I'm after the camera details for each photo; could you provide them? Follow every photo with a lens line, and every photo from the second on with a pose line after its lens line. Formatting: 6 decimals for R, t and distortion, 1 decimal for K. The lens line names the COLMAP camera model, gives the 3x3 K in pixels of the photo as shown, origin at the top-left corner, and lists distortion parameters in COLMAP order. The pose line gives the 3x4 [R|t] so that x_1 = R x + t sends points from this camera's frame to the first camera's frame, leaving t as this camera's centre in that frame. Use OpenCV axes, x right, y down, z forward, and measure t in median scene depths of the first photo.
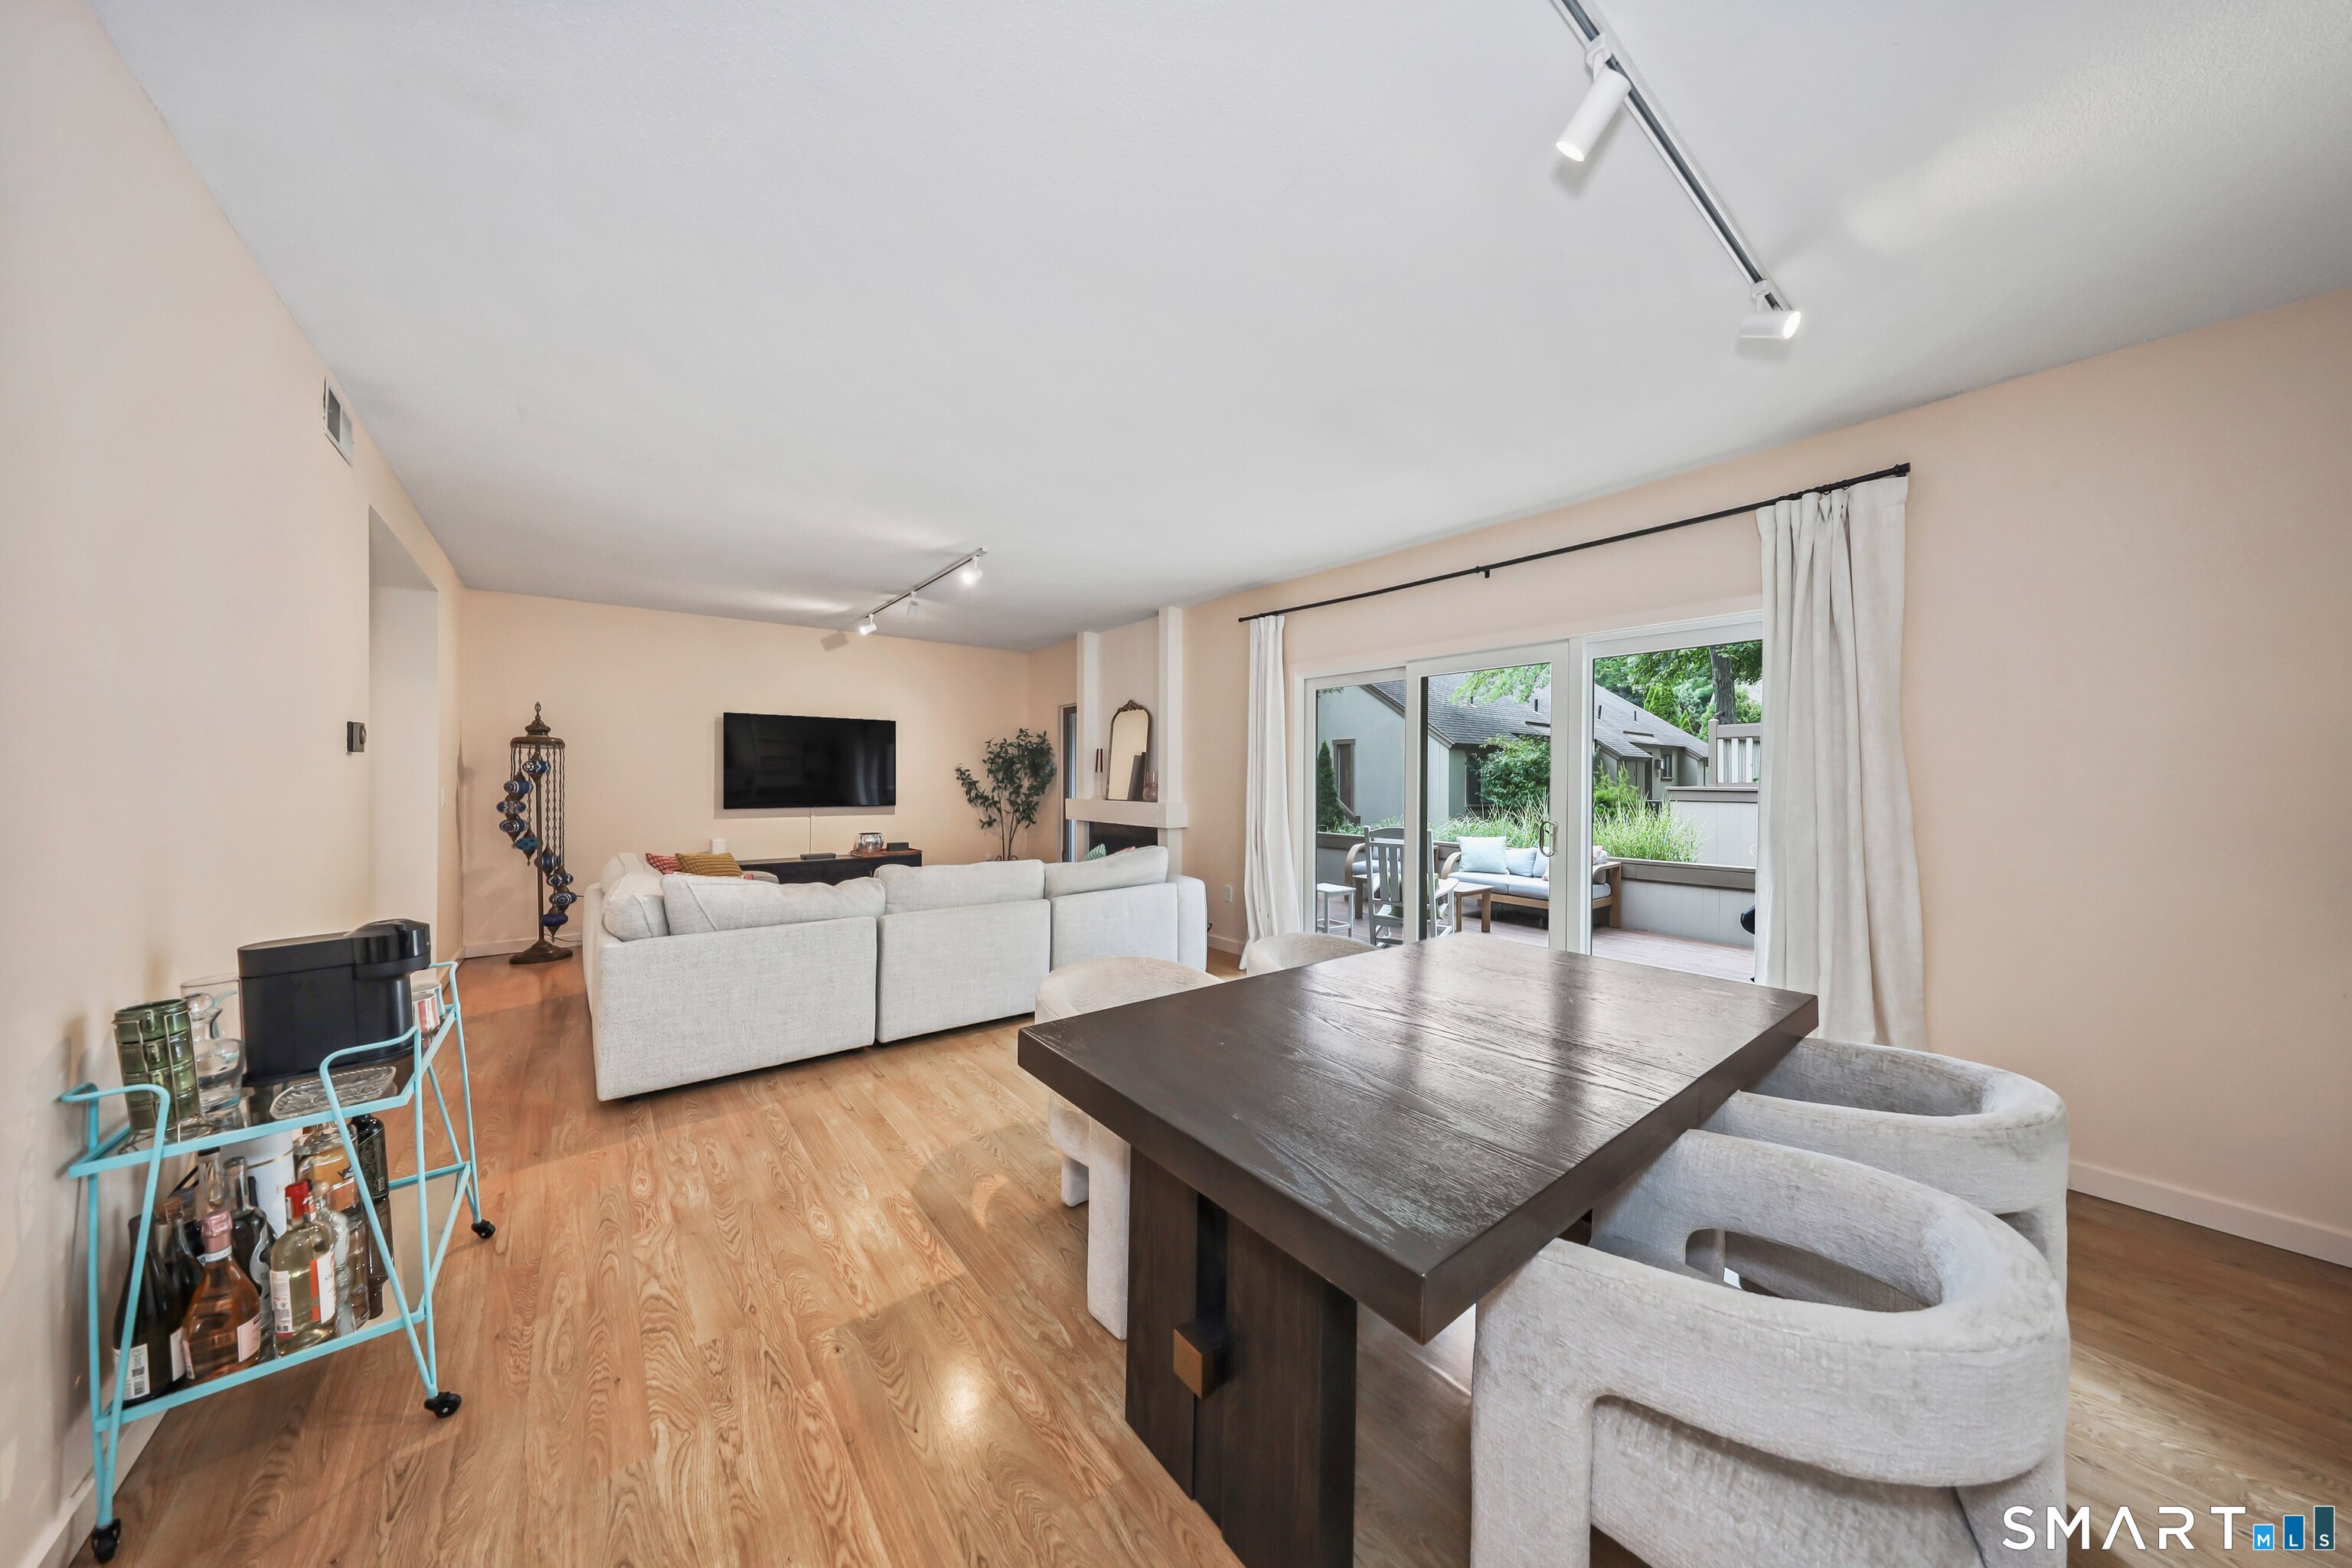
lens RADIAL K [[741.3, 0, 1168.3], [0, 741.3, 770.6], [0, 0, 1]] dist [0.000846, 0.000088]
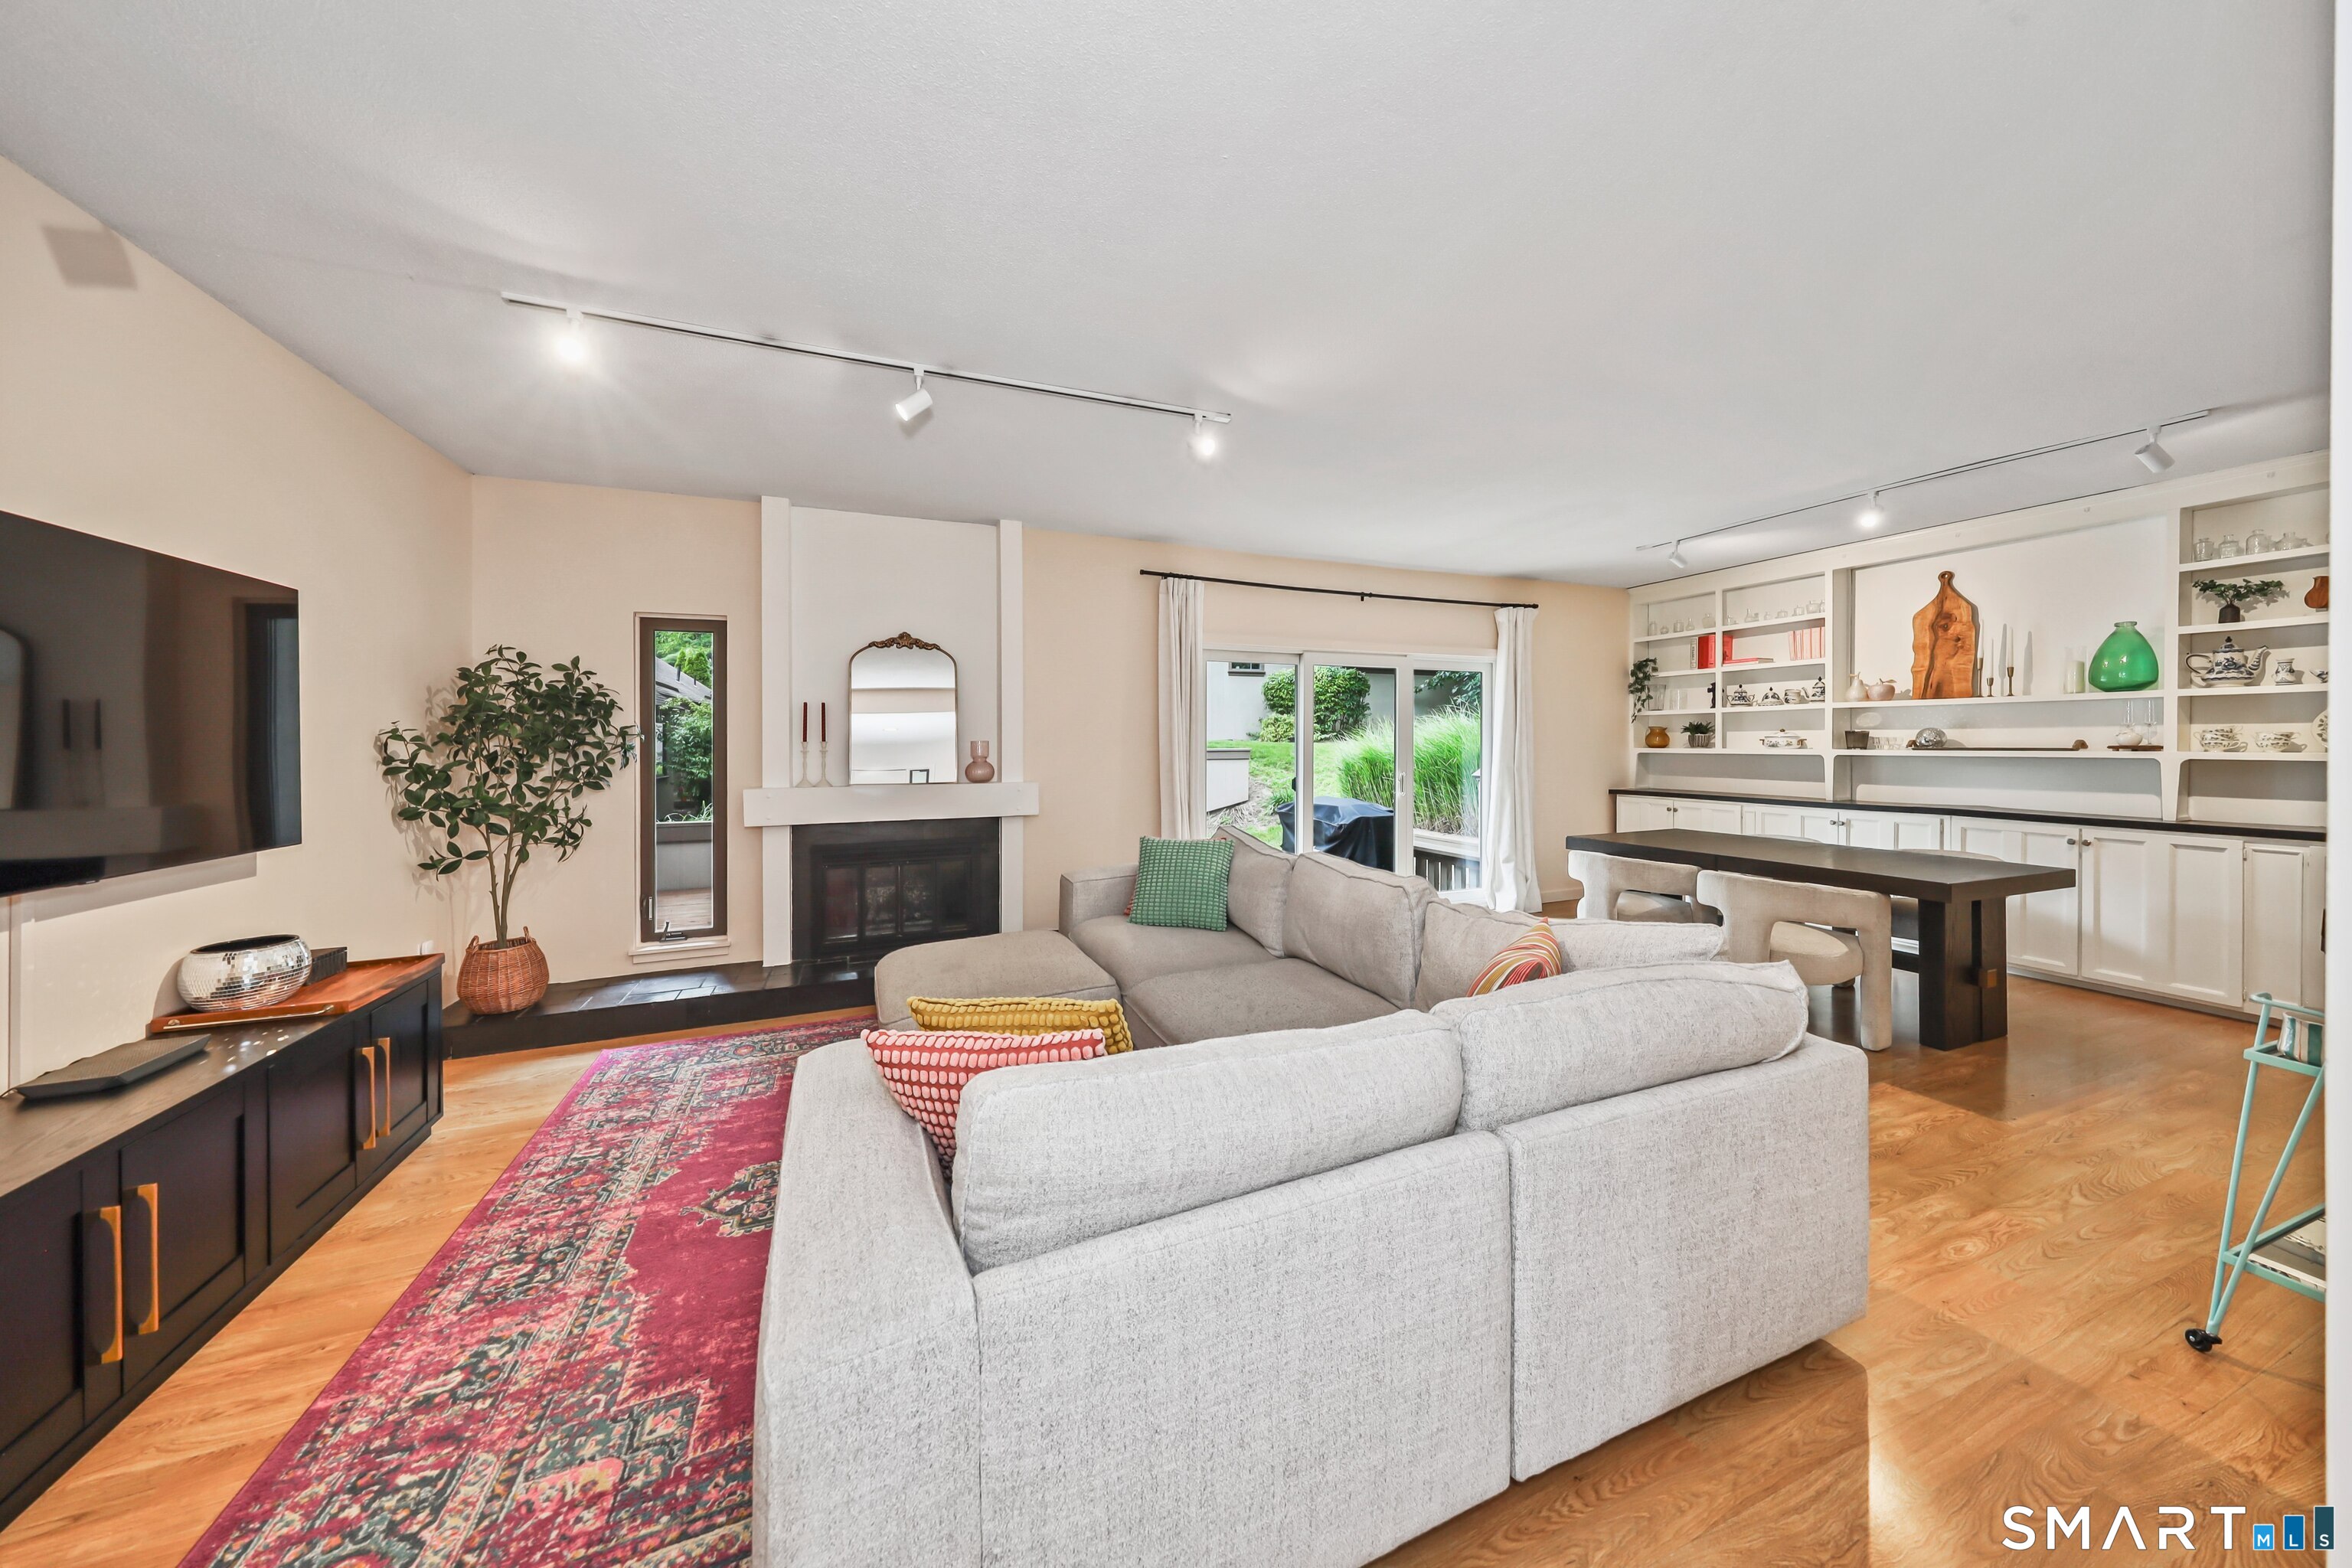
lens RADIAL K [[760.6, 0, 1166.7], [0, 760.6, 740.9], [0, 0, 1]] dist [0.001410, 0.000086]
pose [[0.283674, -0.004443, 0.958910, -0.768468], [-0.000645, 0.999988, 0.004824, -0.002344], [-0.958921, -0.001987, 0.283668, 0.700404]]
